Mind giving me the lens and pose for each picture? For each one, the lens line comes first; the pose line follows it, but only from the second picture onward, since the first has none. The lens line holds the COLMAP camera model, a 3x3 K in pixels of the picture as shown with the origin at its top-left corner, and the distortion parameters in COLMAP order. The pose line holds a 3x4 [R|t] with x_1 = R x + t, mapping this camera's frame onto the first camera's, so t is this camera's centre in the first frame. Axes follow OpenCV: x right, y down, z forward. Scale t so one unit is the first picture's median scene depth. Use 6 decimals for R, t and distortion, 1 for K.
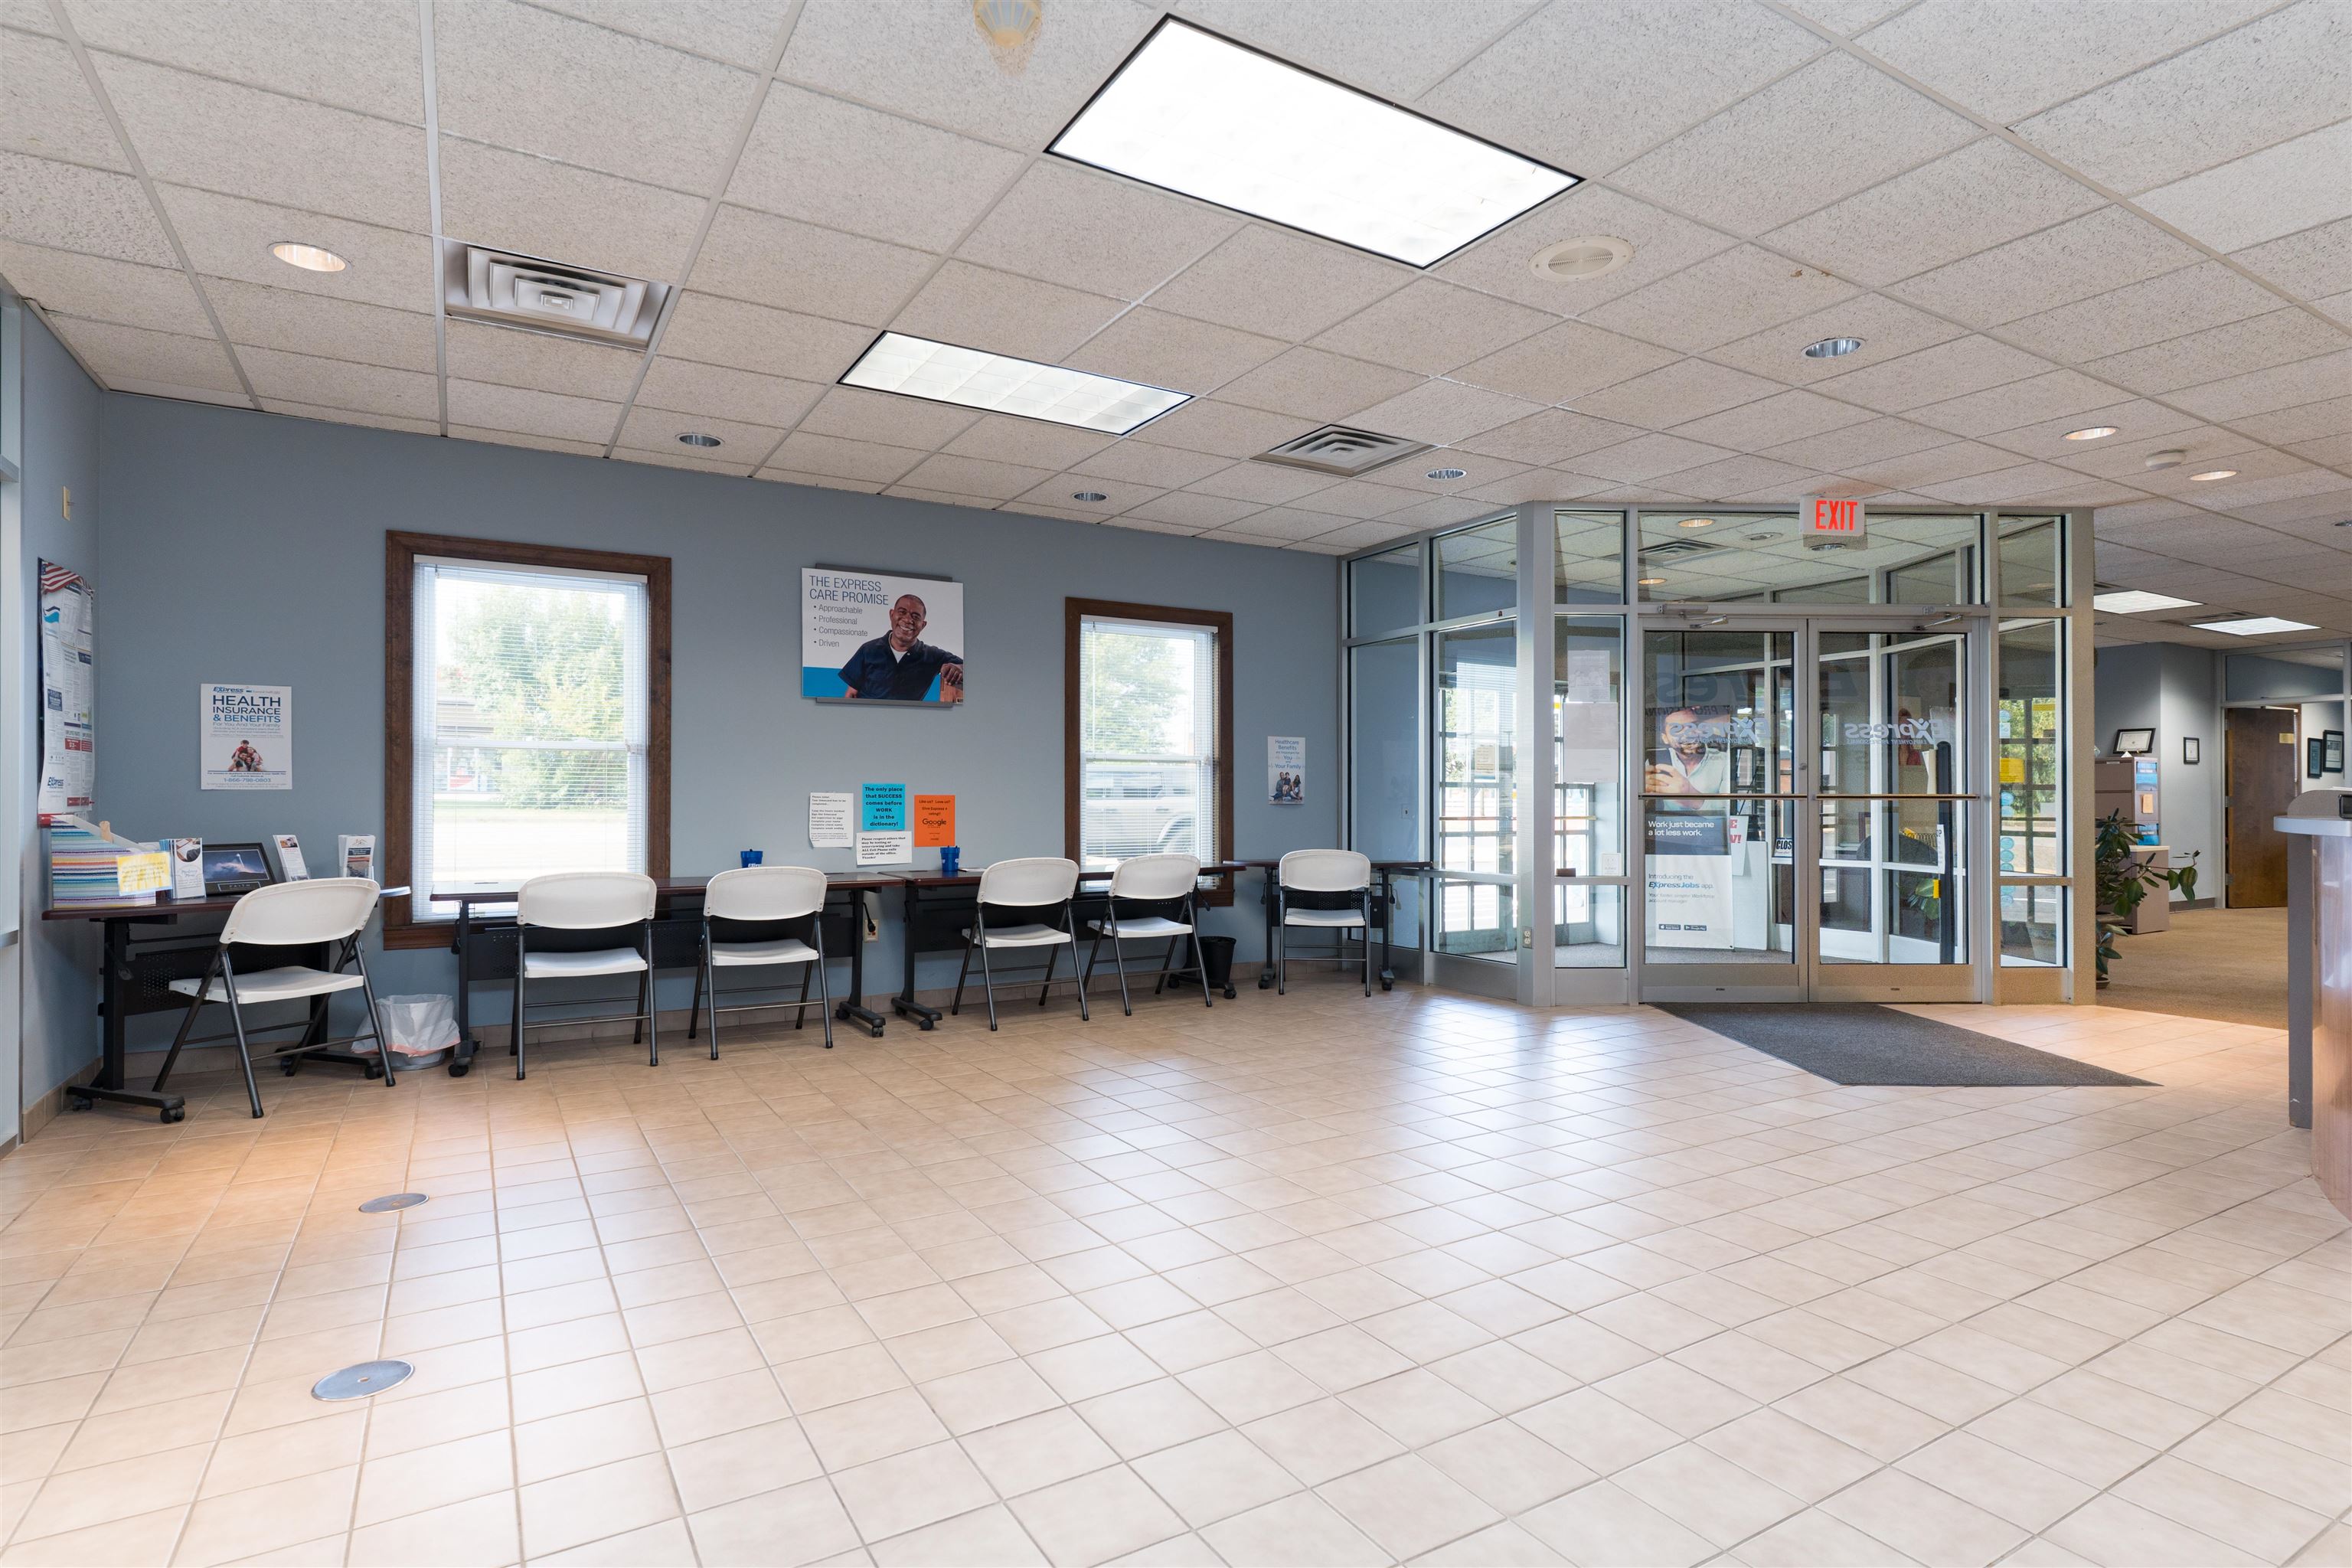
lens RADIAL K [[1115.7, 0, 1176.0], [0, 1115.7, 784.0], [0, 0, 1]] dist [0.001376, 0.000406]
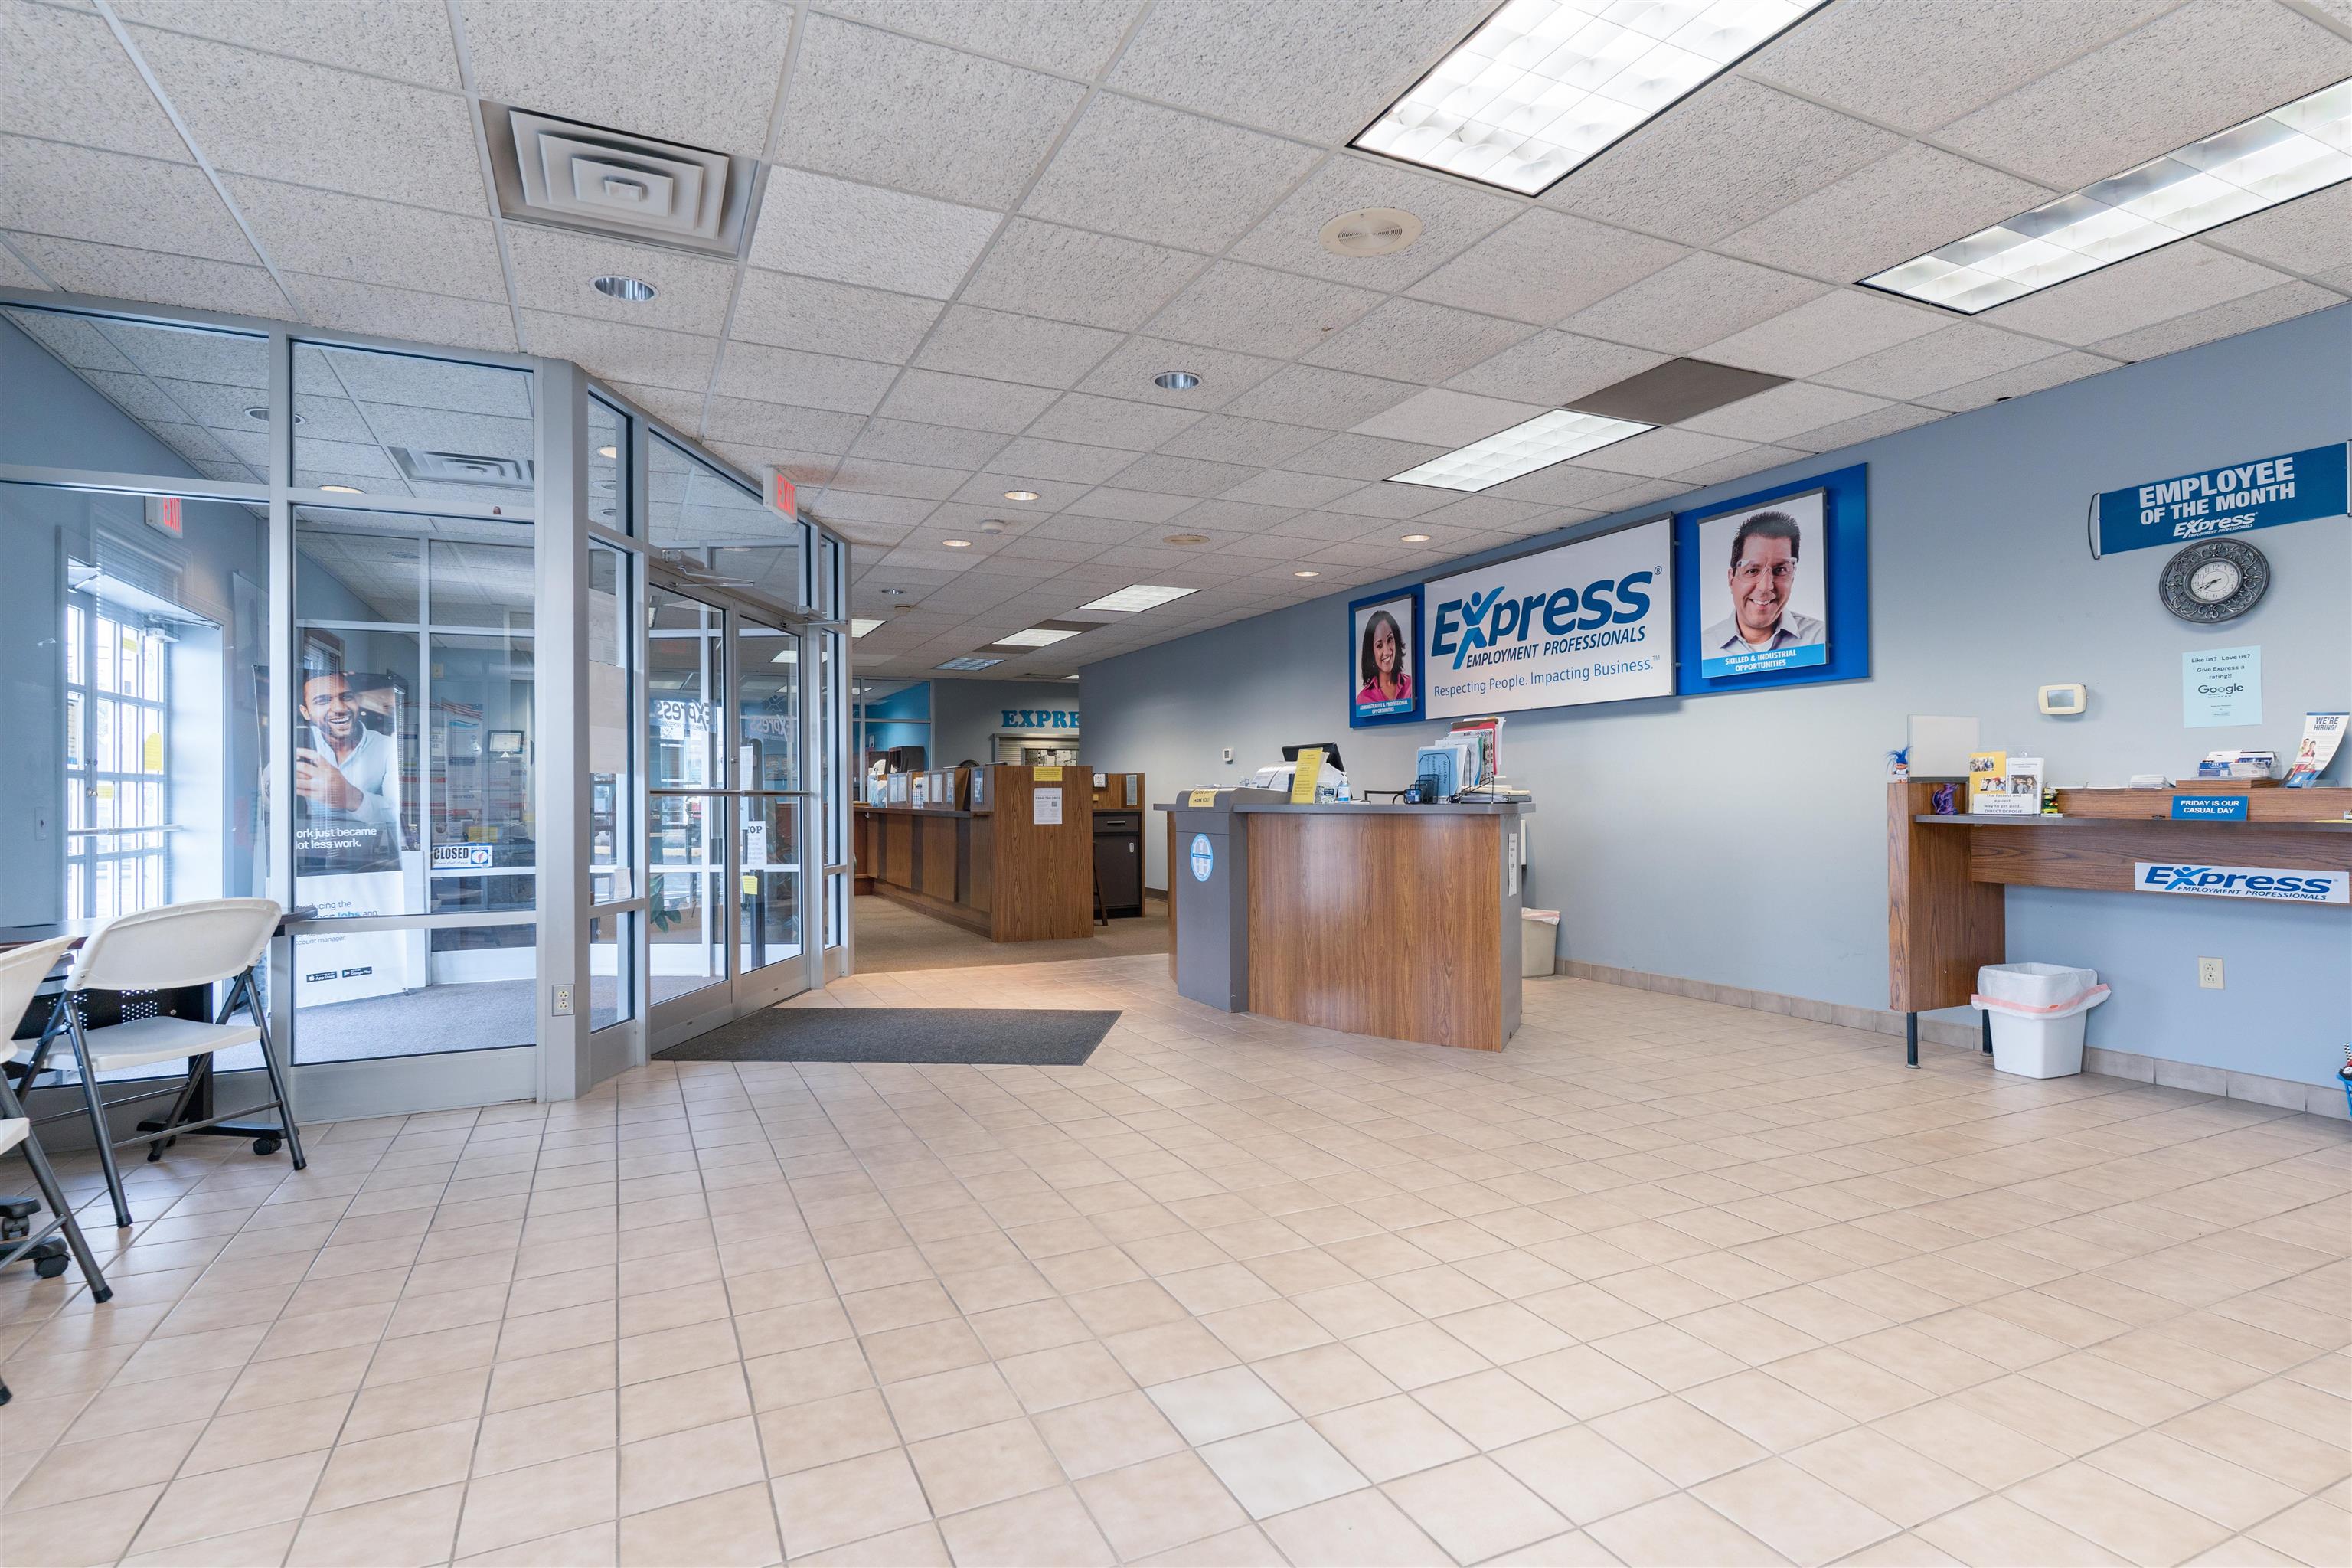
lens RADIAL K [[1164.2, 0, 1176.0], [0, 1164.2, 784.0], [0, 0, 1]] dist [0.001388, 0.000632]
pose [[0.128180, 0.008933, 0.991711, -0.555885], [-0.009699, 0.999923, -0.007753, 0.012831], [-0.991704, -0.008625, 0.128257, 0.883000]]
